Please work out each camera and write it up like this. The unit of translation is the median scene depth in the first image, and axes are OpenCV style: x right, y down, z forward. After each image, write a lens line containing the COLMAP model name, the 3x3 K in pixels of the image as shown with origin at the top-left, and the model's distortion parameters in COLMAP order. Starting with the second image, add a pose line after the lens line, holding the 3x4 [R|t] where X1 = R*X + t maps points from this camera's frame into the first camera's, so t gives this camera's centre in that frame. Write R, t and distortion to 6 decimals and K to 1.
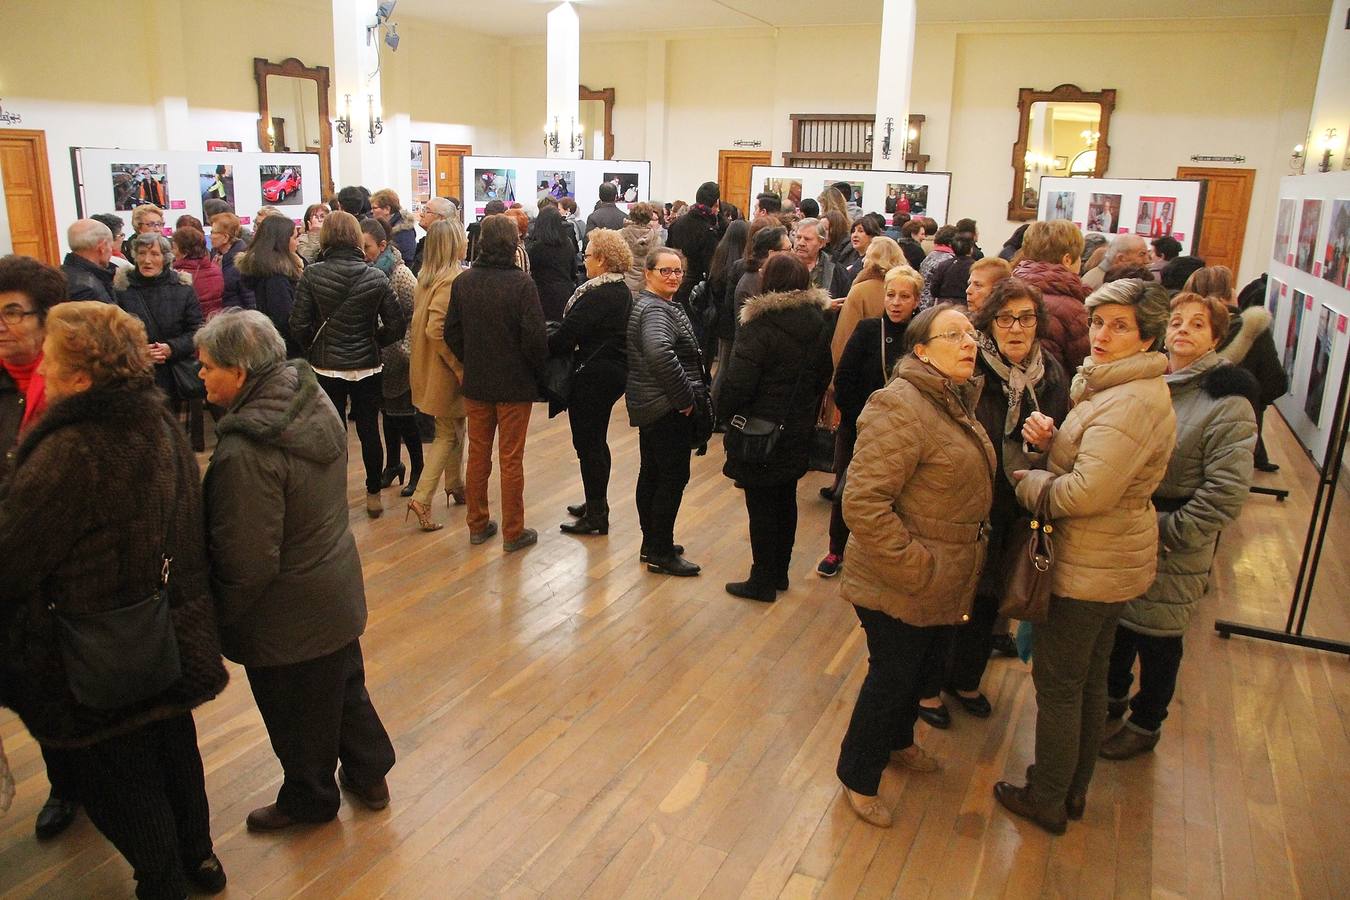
lens RADIAL K [[1070.9, 0, 675.0], [0, 1070.9, 450.0], [0, 0, 1]] dist [-0.111970, 0.074211]
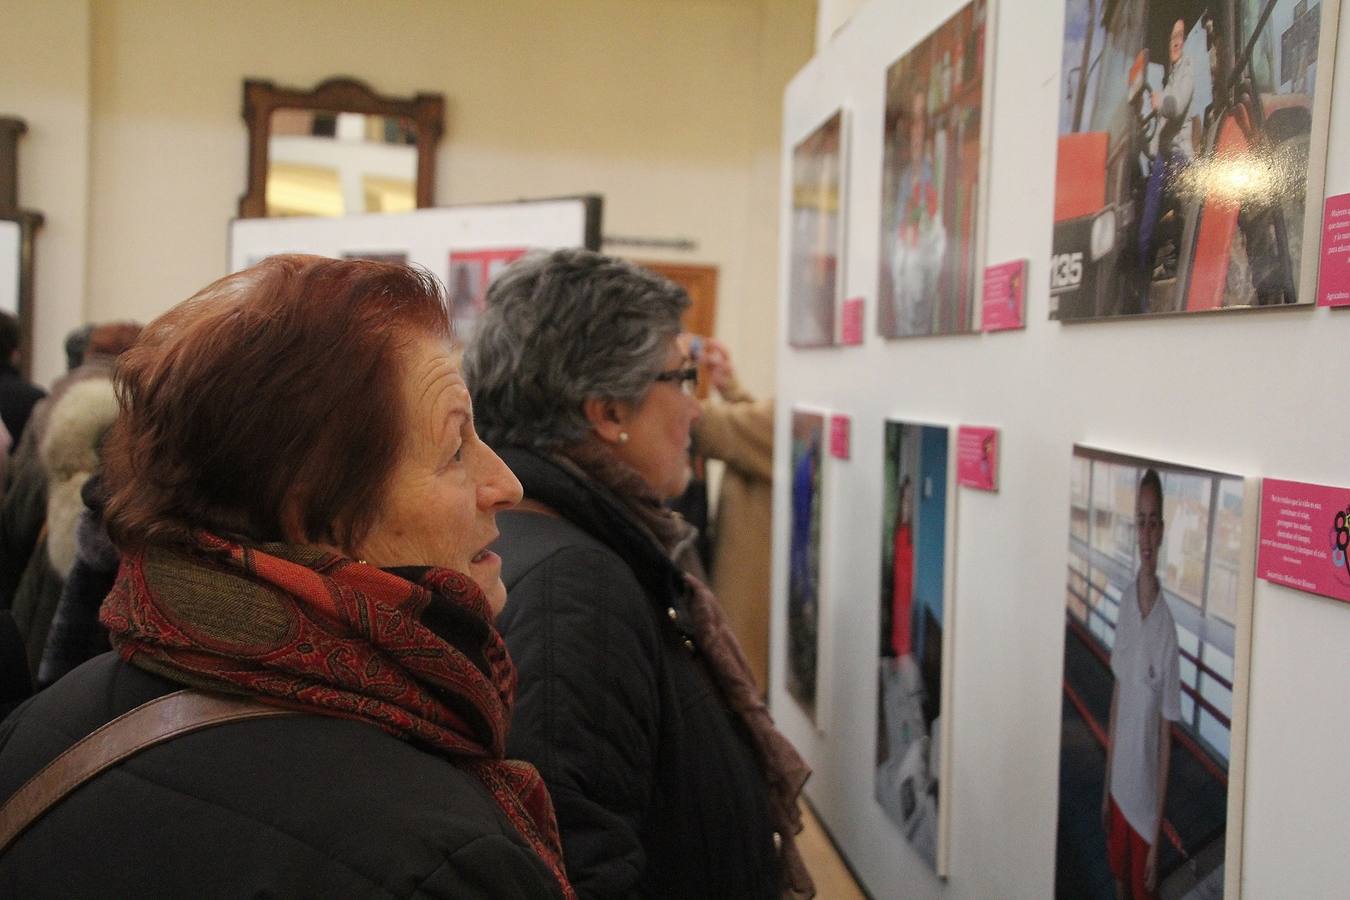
lens RADIAL K [[1070.9, 0, 675.0], [0, 1070.9, 450.0], [0, 0, 1]] dist [-0.111970, 0.074211]
pose [[0.900646, 0.012052, 0.434386, 0.440153], [0.090611, 0.972434, -0.214852, -0.097992], [-0.425002, 0.232866, 0.874727, 0.799493]]
